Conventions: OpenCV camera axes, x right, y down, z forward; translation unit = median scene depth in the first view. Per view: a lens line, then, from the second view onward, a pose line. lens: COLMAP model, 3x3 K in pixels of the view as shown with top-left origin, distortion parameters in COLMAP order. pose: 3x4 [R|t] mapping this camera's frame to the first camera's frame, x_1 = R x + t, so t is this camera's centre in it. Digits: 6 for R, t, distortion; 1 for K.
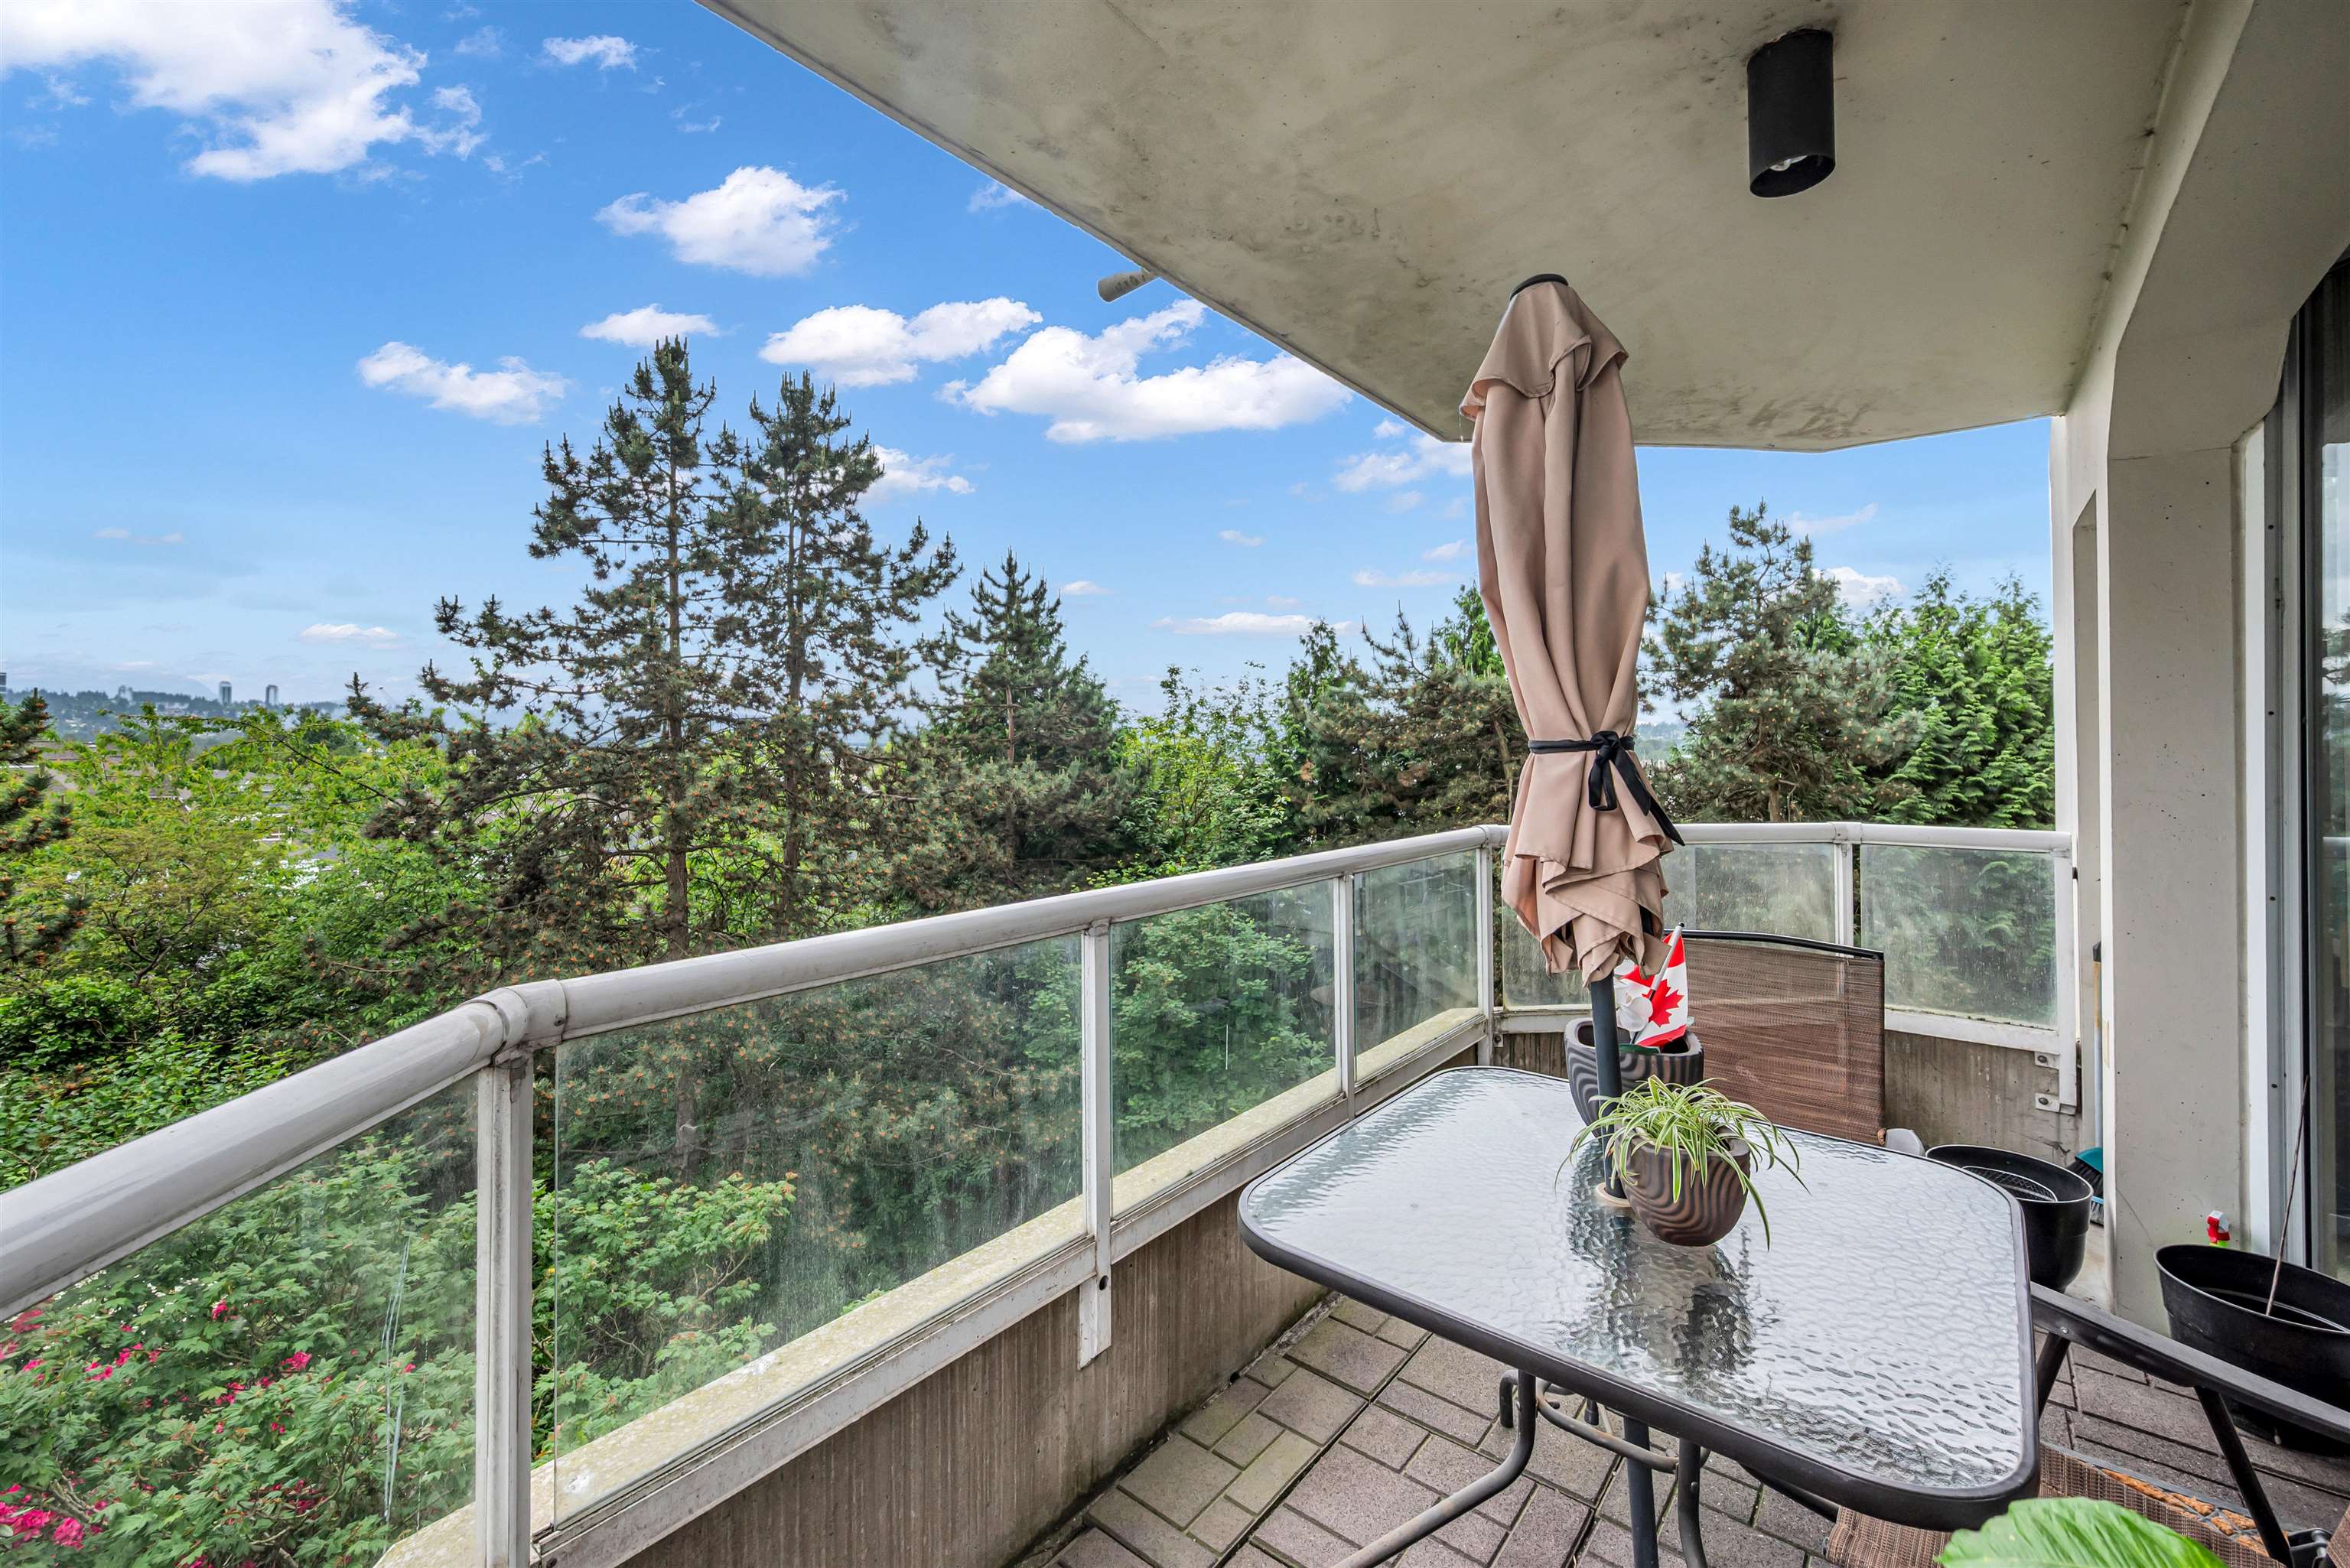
lens RADIAL K [[949.2, 0, 1168.8], [0, 949.2, 727.5], [0, 0, 1]] dist [0.001010, 0.000040]
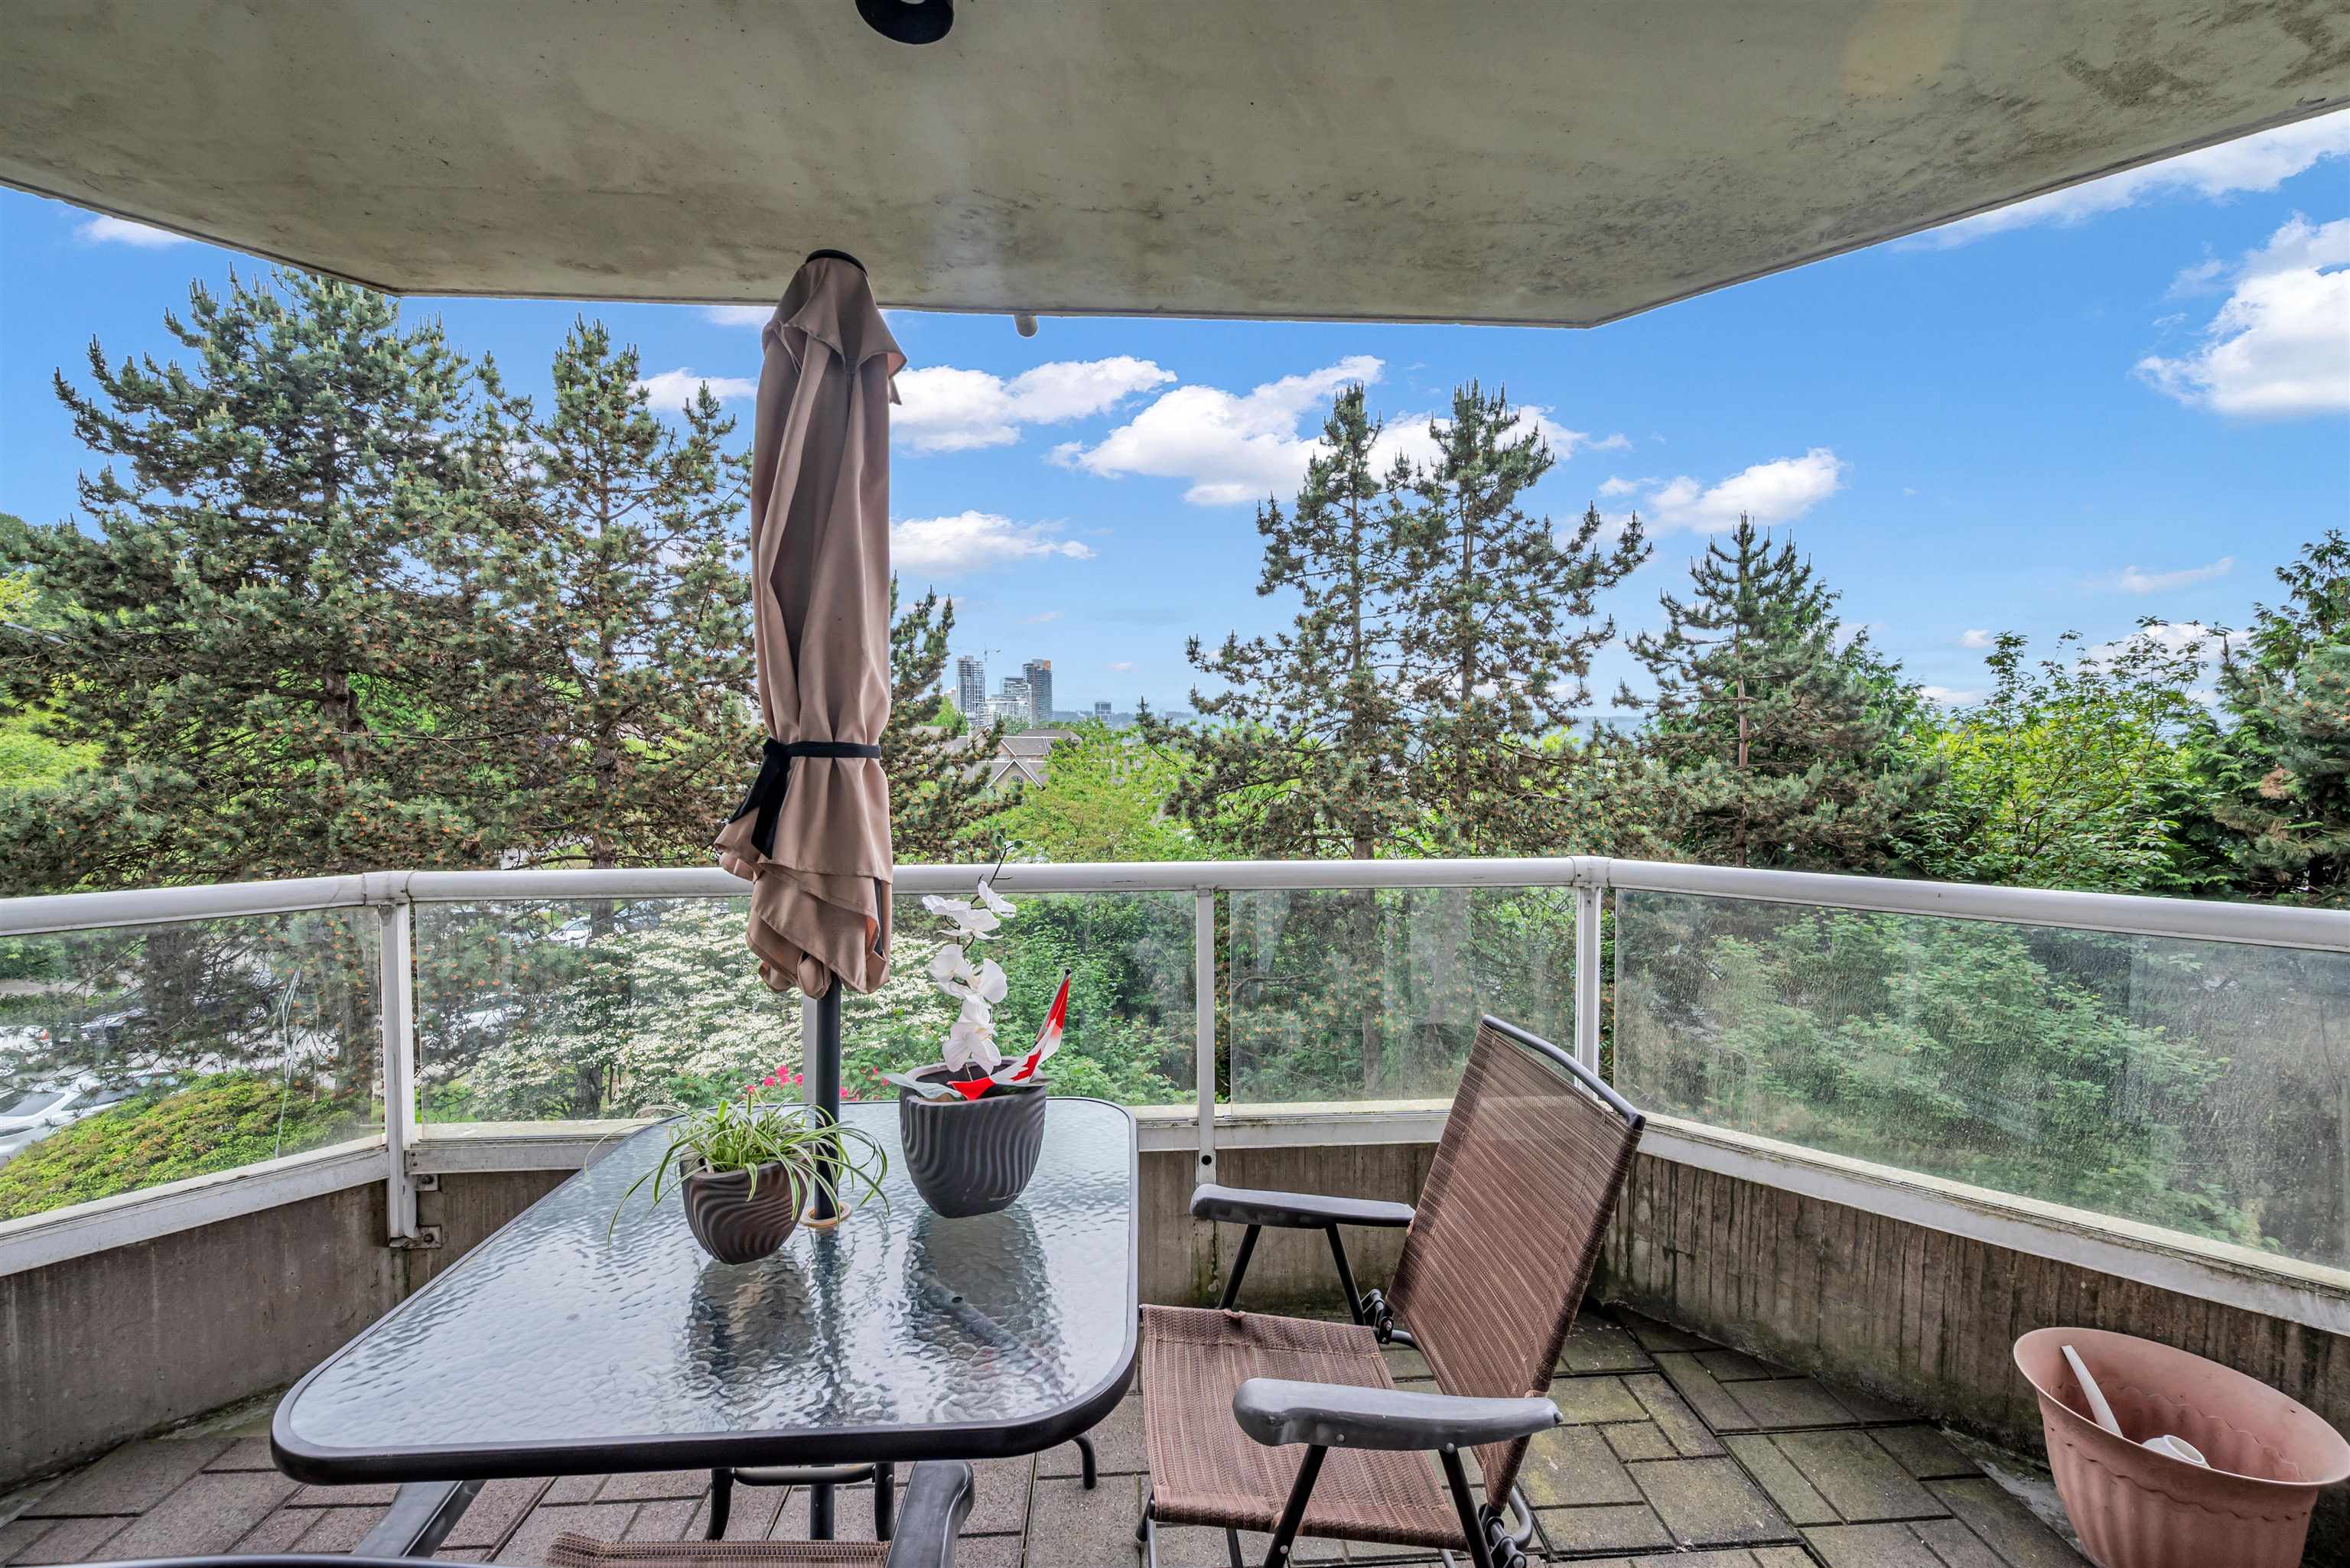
lens RADIAL K [[937.6, 0, 1180.6], [0, 937.6, 777.1], [0, 0, 1]] dist [-0.000158, -0.000048]
pose [[0.689170, 0.019330, -0.724342, 0.124076], [0.018409, 0.998854, 0.044172, 0.001398], [0.724366, -0.043777, 0.688024, 0.054485]]
